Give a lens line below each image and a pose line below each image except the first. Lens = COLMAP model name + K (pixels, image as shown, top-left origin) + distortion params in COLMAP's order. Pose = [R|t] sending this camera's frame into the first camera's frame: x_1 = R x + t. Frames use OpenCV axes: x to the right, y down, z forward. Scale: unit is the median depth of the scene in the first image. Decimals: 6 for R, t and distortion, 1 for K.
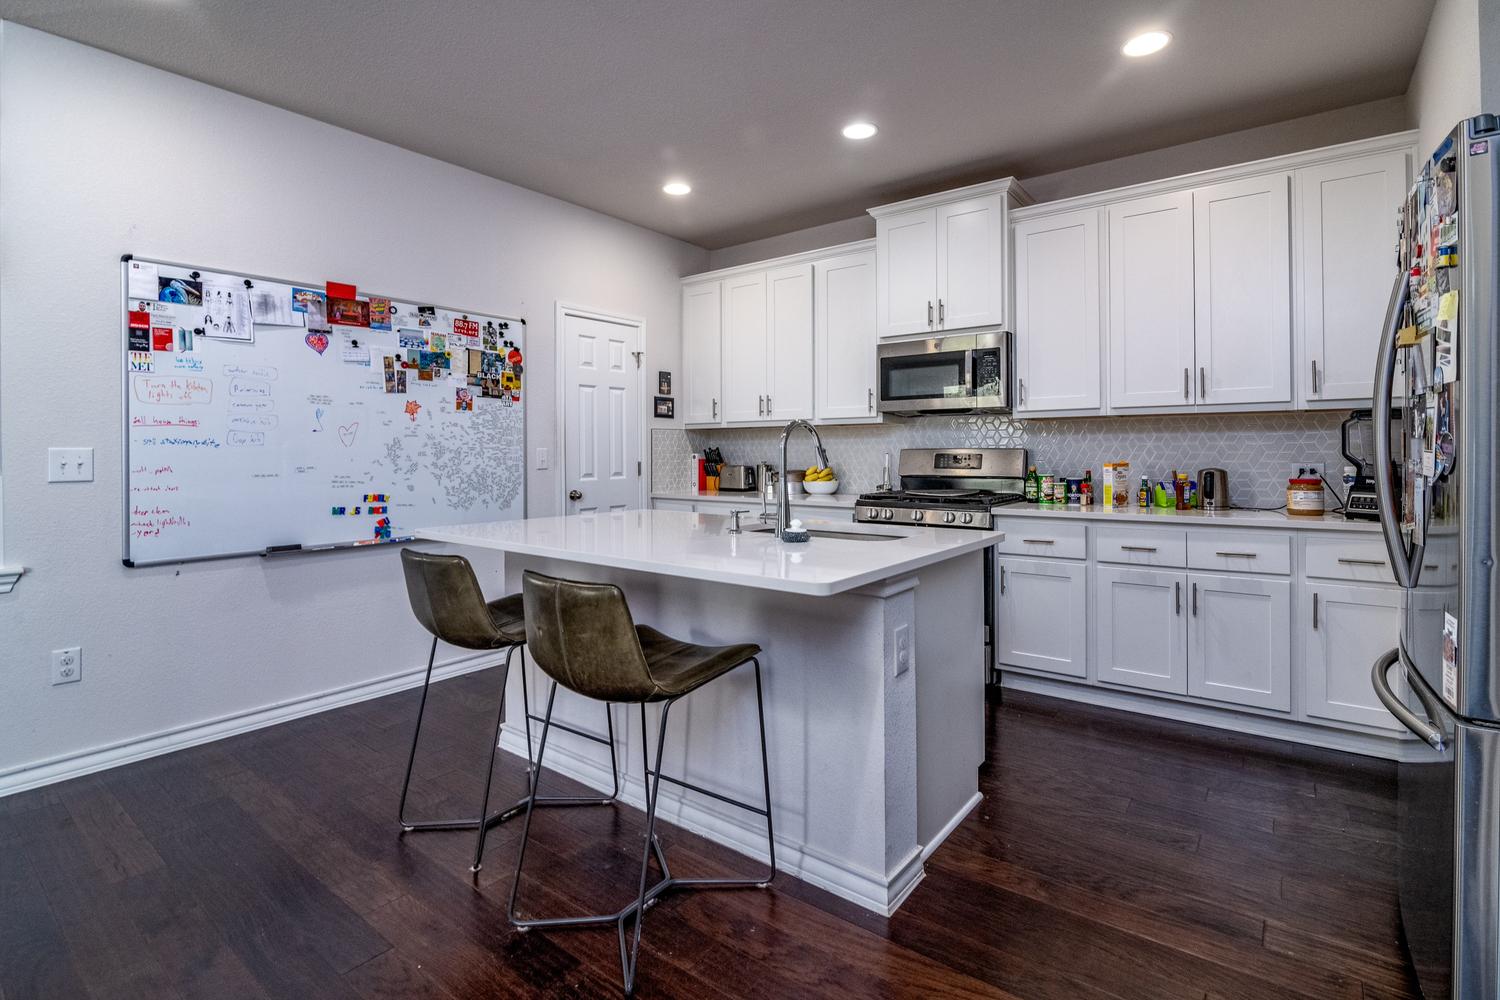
lens RADIAL K [[722.4, 0, 749.6], [0, 722.4, 443.1], [0, 0, 1]] dist [-0.001647, -0.000120]
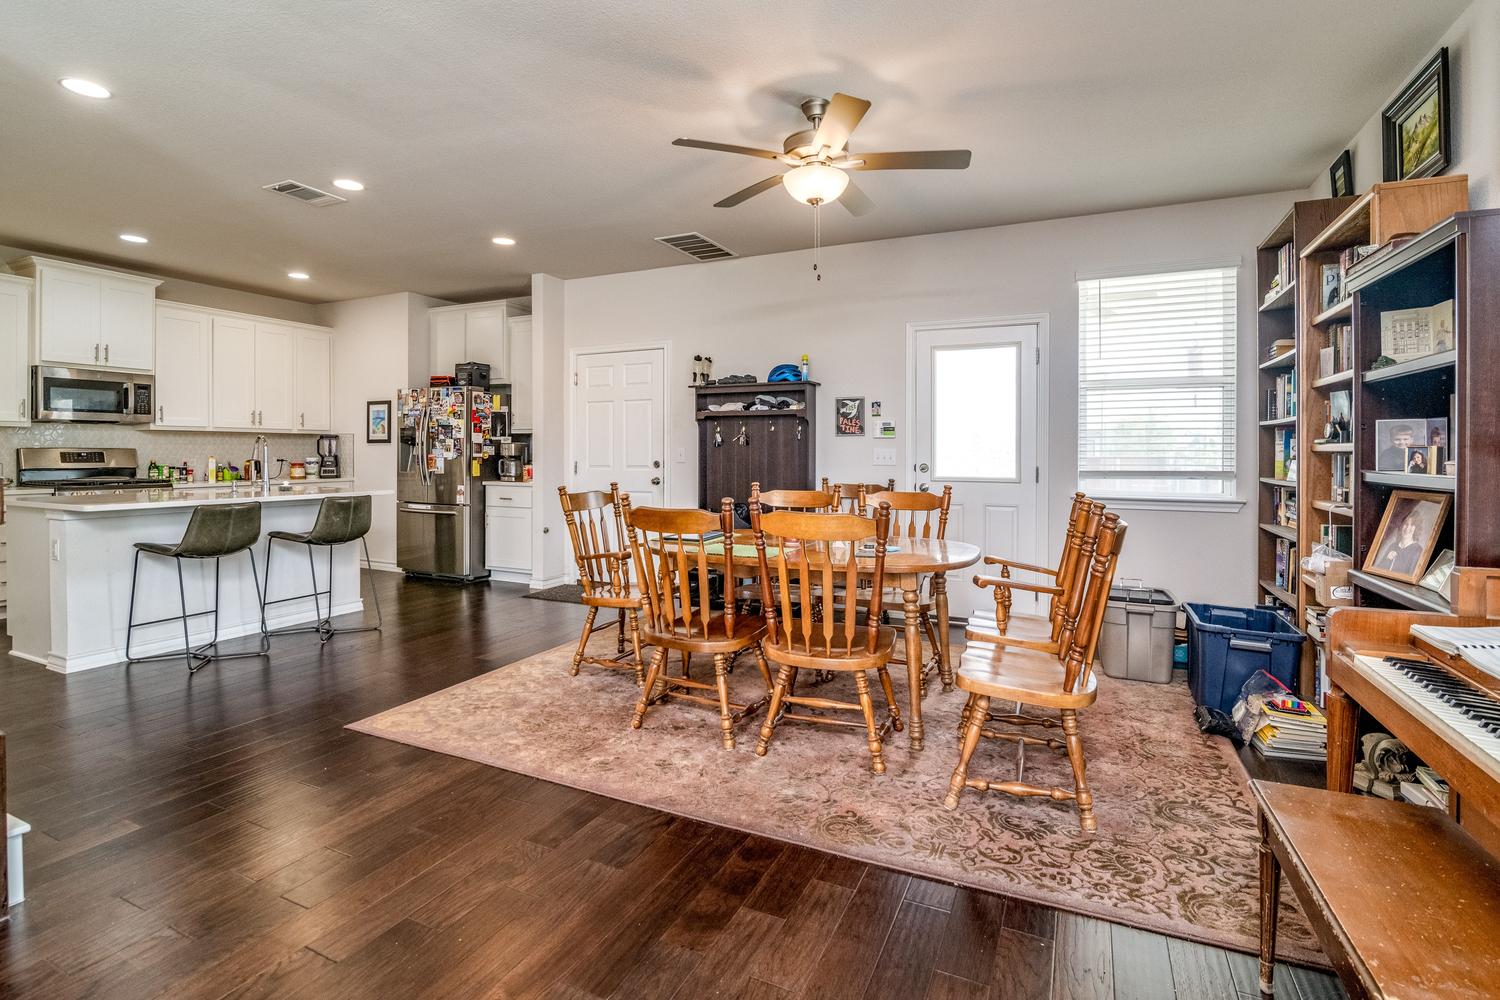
lens RADIAL K [[700.8, 0, 748.1], [0, 700.8, 463.1], [0, 0, 1]] dist [-0.022487, 0.000066]
pose [[-0.218633, -0.011022, 0.975745, -1.378620], [-0.014967, 0.999856, 0.007941, 0.007484], [-0.975692, -0.012868, -0.218767, 0.052277]]
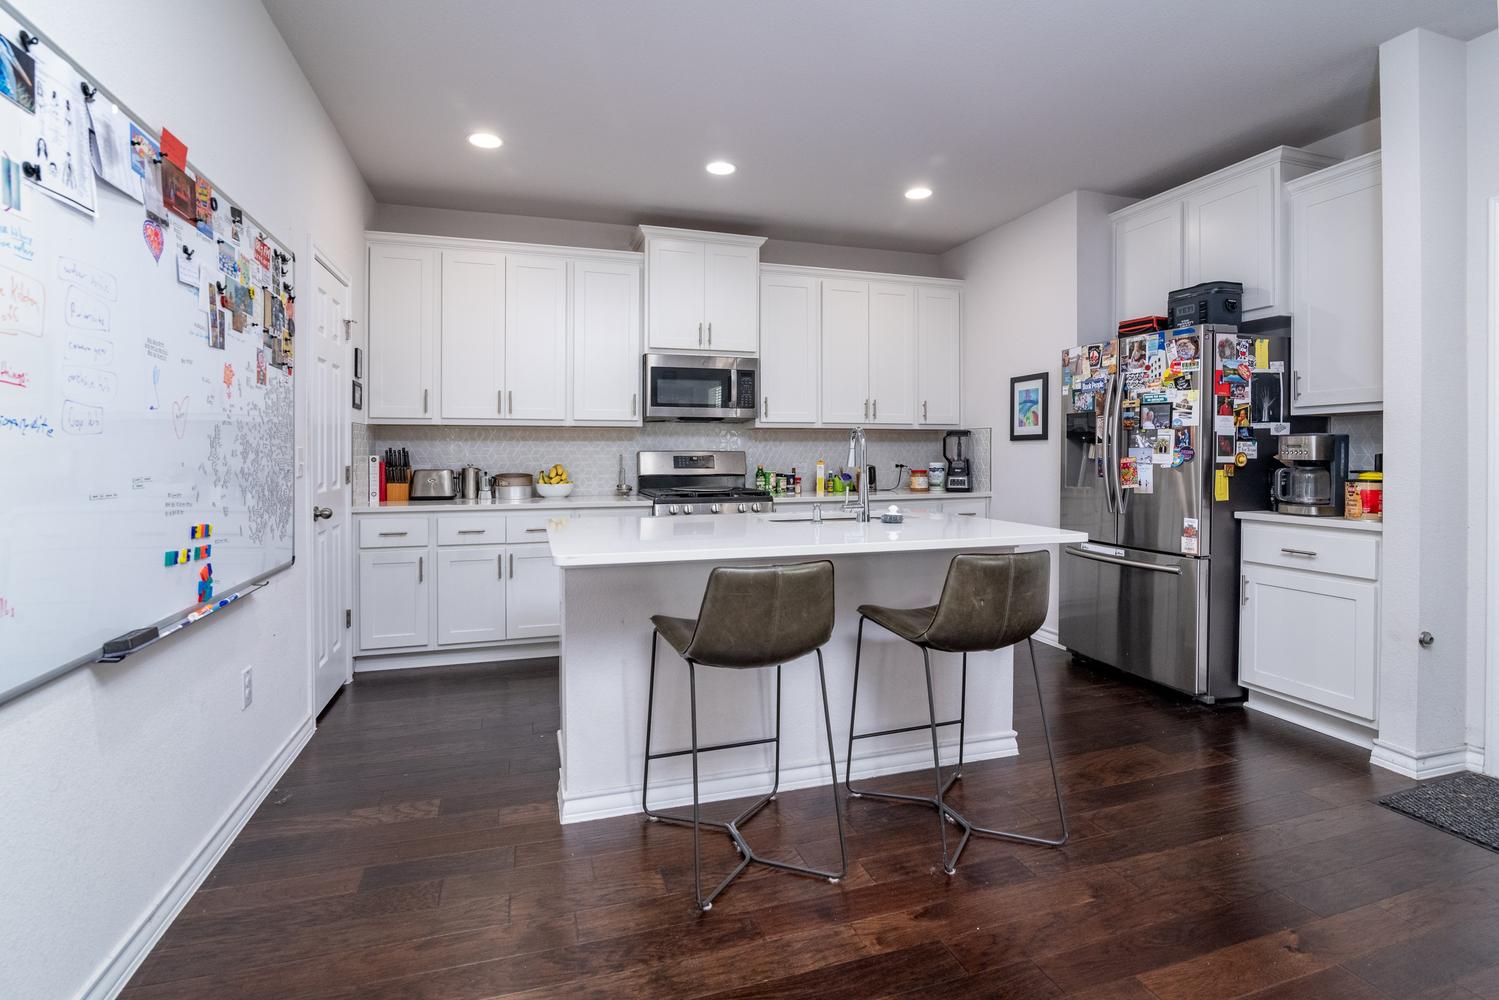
lens RADIAL K [[700.3, 0, 747.6], [0, 700.3, 463.1], [0, 0, 1]] dist [-0.022487, 0.000066]
pose [[0.572079, -0.007268, 0.820166, -0.644250], [-0.010745, 0.999809, 0.016354, 0.008221], [-0.820128, -0.018169, 0.571892, 0.305778]]
